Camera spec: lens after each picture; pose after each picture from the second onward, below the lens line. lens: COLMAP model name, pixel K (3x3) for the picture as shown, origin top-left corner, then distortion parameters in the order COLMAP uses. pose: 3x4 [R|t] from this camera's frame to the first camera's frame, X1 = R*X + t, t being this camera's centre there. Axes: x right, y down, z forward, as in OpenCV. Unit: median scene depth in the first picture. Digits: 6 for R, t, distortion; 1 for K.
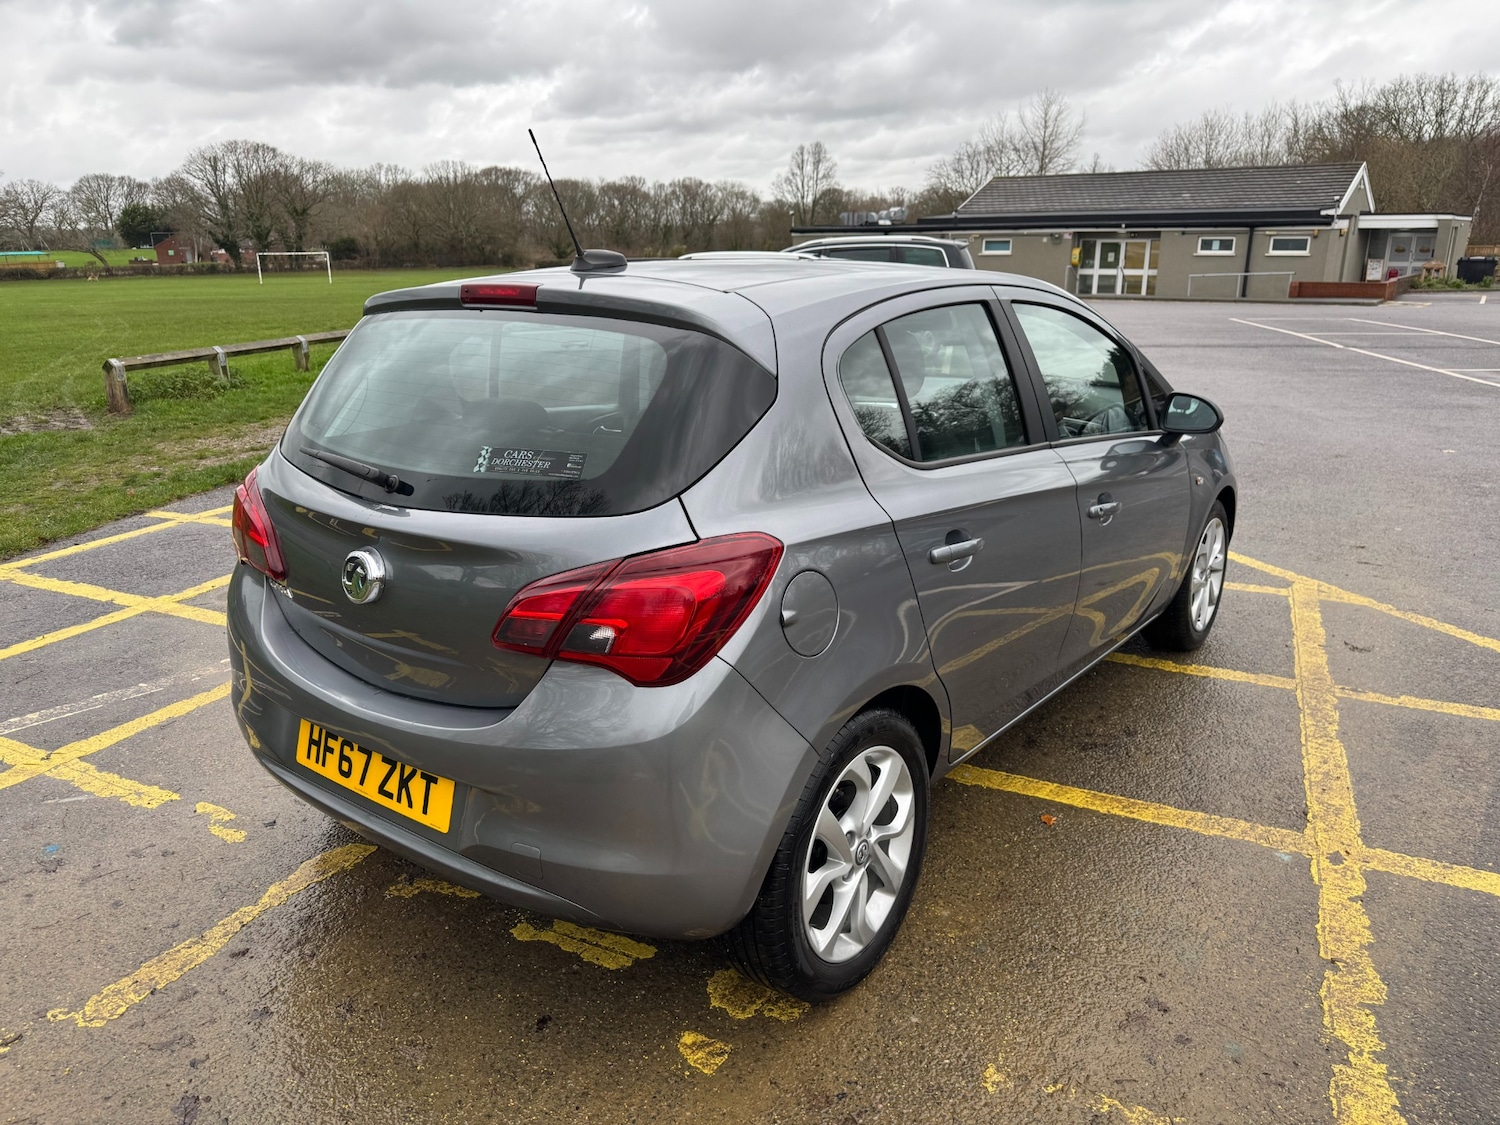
lens RADIAL K [[1053.1, 0, 749.3], [0, 1053.1, 567.5], [0, 0, 1]] dist [0.039263, -0.044589]
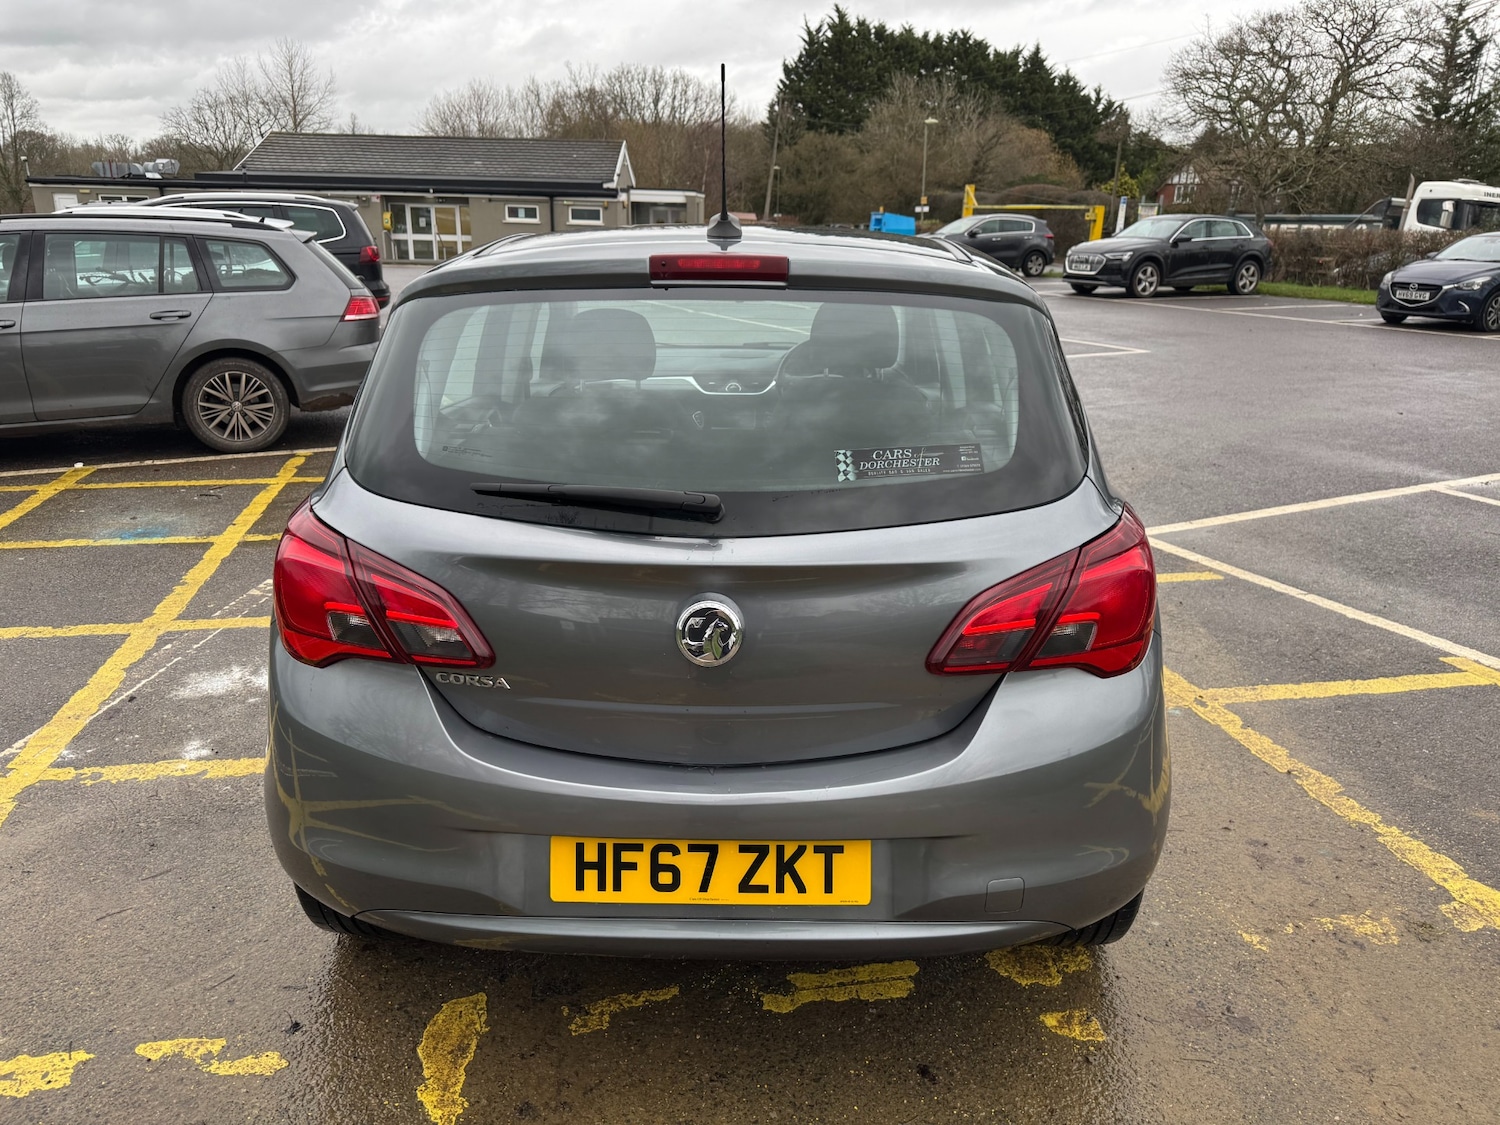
lens RADIAL K [[1053.1, 0, 740.1], [0, 1053.1, 572.7], [0, 0, 1]] dist [0.039263, -0.044589]
pose [[0.803231, -0.172264, 0.570215, -0.552307], [0.152143, 0.984849, 0.083211, -0.067792], [-0.575910, 0.019917, 0.817270, 0.242868]]
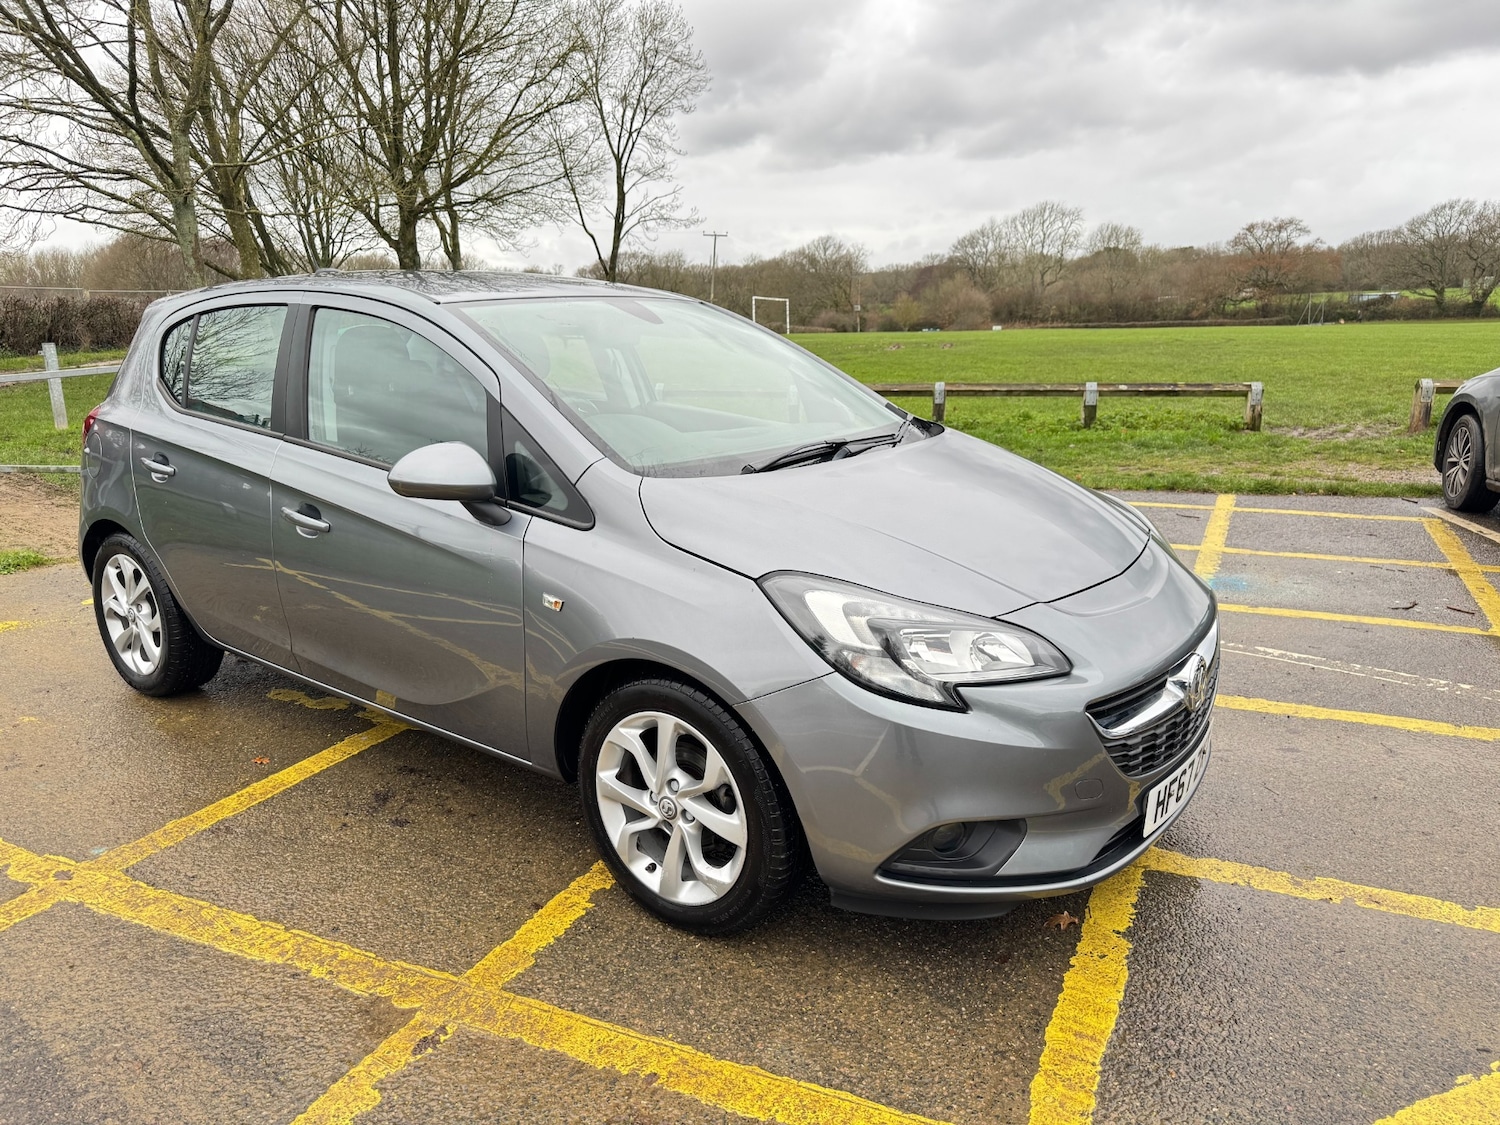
lens RADIAL K [[1053.1, 0, 749.7], [0, 1053.1, 573.6], [0, 0, 1]] dist [0.039263, -0.044589]
pose [[0.011791, 0.257298, -0.966260, 1.317389], [-0.267577, 0.931899, 0.244883, -0.363113], [0.963464, 0.255662, 0.079835, 1.339998]]
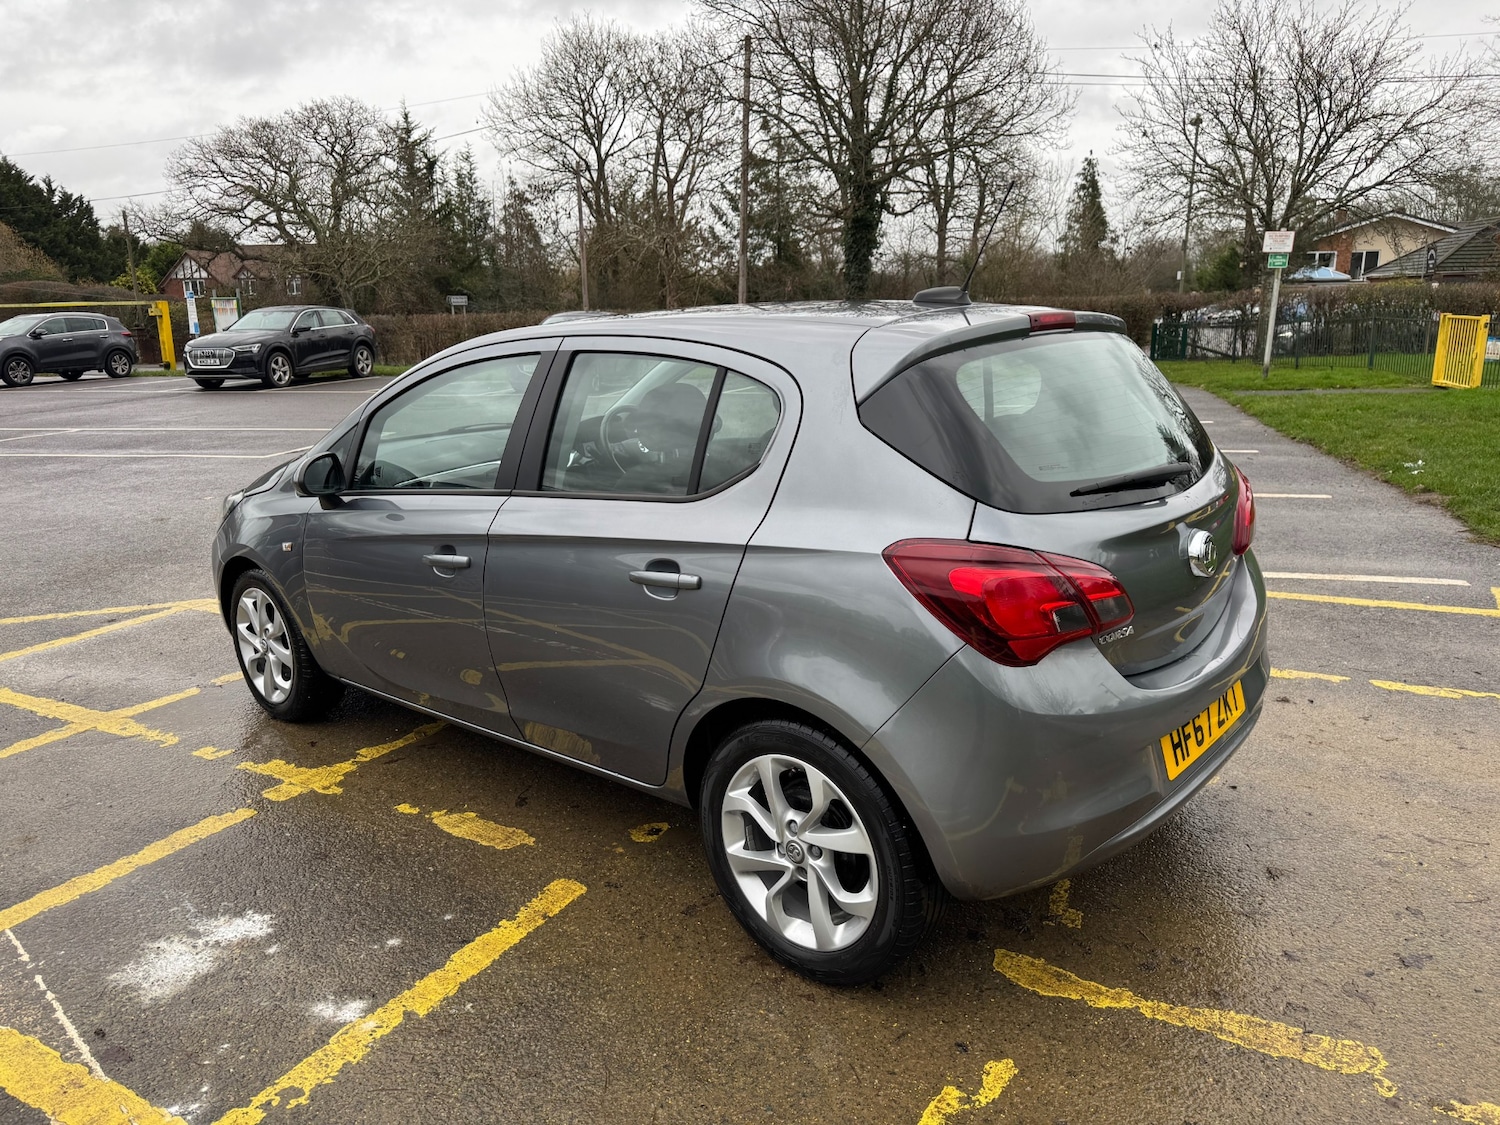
lens RADIAL K [[1053.1, 0, 737.0], [0, 1053.1, 563.2], [0, 0, 1]] dist [0.039263, -0.044589]
pose [[0.070485, -0.231790, 0.970209, -1.081110], [0.309085, 0.929834, 0.199690, -0.262684], [-0.948419, 0.285801, 0.137182, 0.933921]]
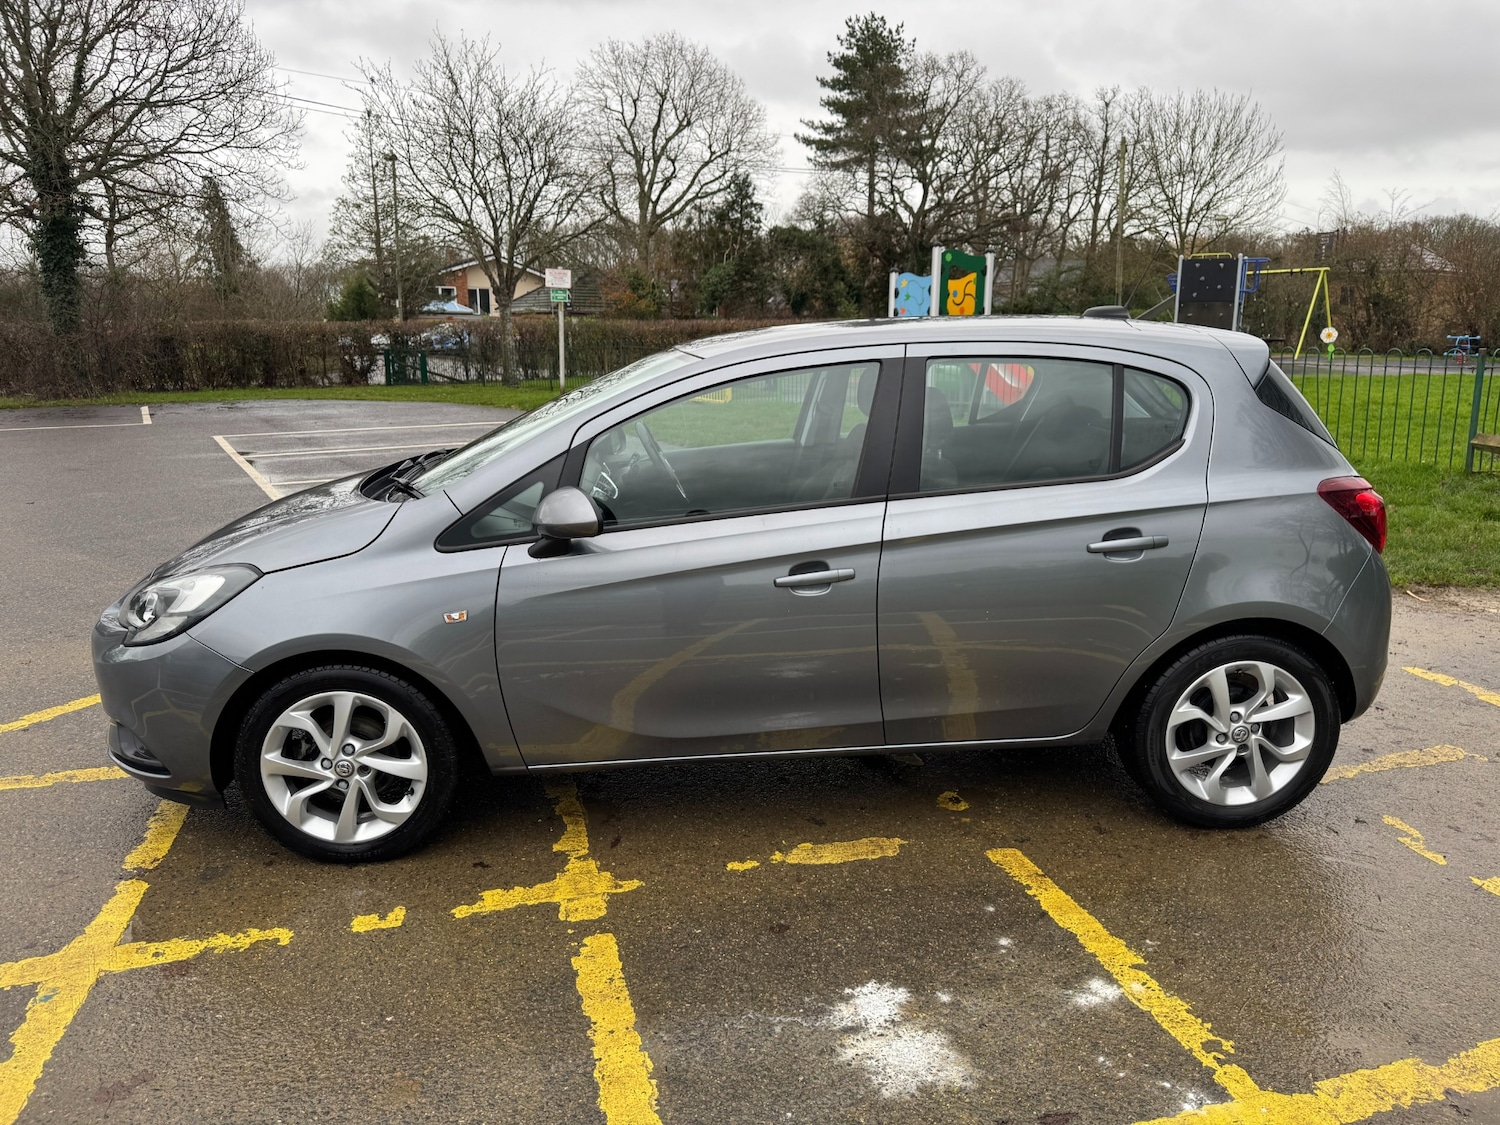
lens RADIAL K [[1053.1, 0, 746.3], [0, 1053.1, 567.0], [0, 0, 1]] dist [0.039263, -0.044589]
pose [[-0.659595, -0.162447, 0.733856, -0.778704], [0.222721, 0.890272, 0.397255, -0.554645], [-0.717865, 0.425473, -0.551039, 1.909794]]
